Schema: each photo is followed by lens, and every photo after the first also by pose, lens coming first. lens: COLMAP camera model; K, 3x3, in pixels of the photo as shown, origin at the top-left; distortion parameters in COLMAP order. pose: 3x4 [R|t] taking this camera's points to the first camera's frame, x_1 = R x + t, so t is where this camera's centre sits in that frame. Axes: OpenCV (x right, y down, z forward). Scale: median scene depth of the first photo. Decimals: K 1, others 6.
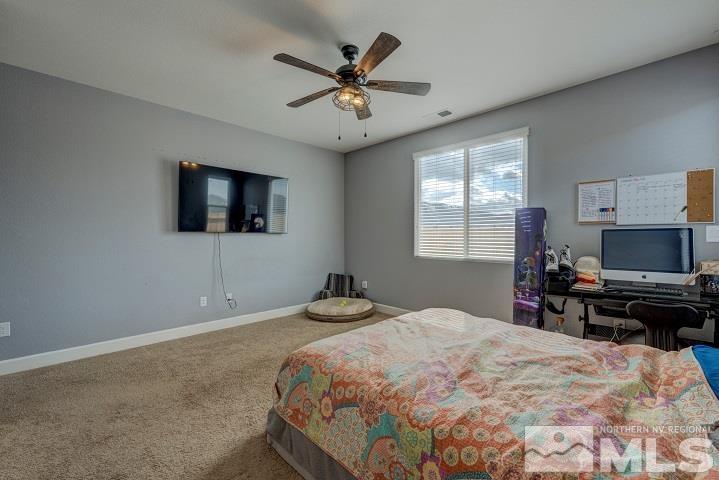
lens RADIAL K [[297.8, 0, 360.2], [0, 297.8, 228.1], [0, 0, 1]] dist [0.000148, -0.000259]
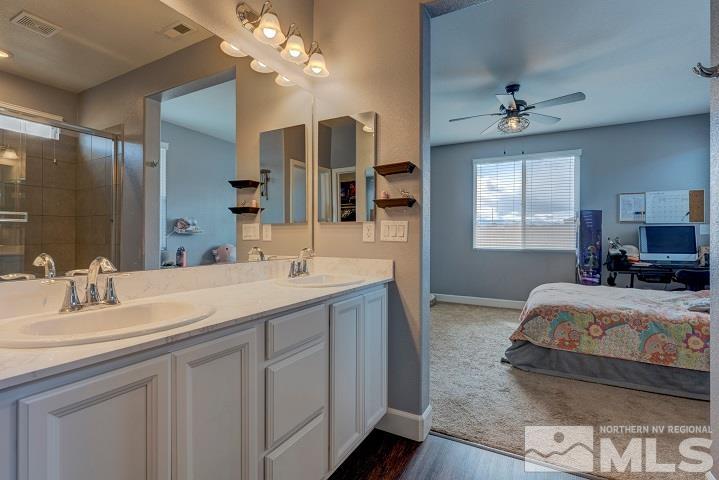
lens RADIAL K [[347.8, 0, 347.6], [0, 347.8, 224.3], [0, 0, 1]] dist [0.002389, -0.000058]
pose [[0.958340, 0.015992, 0.285181, -1.039050], [-0.013785, 0.999857, -0.009745, 0.030496], [-0.285297, 0.005407, 0.958424, -0.231907]]
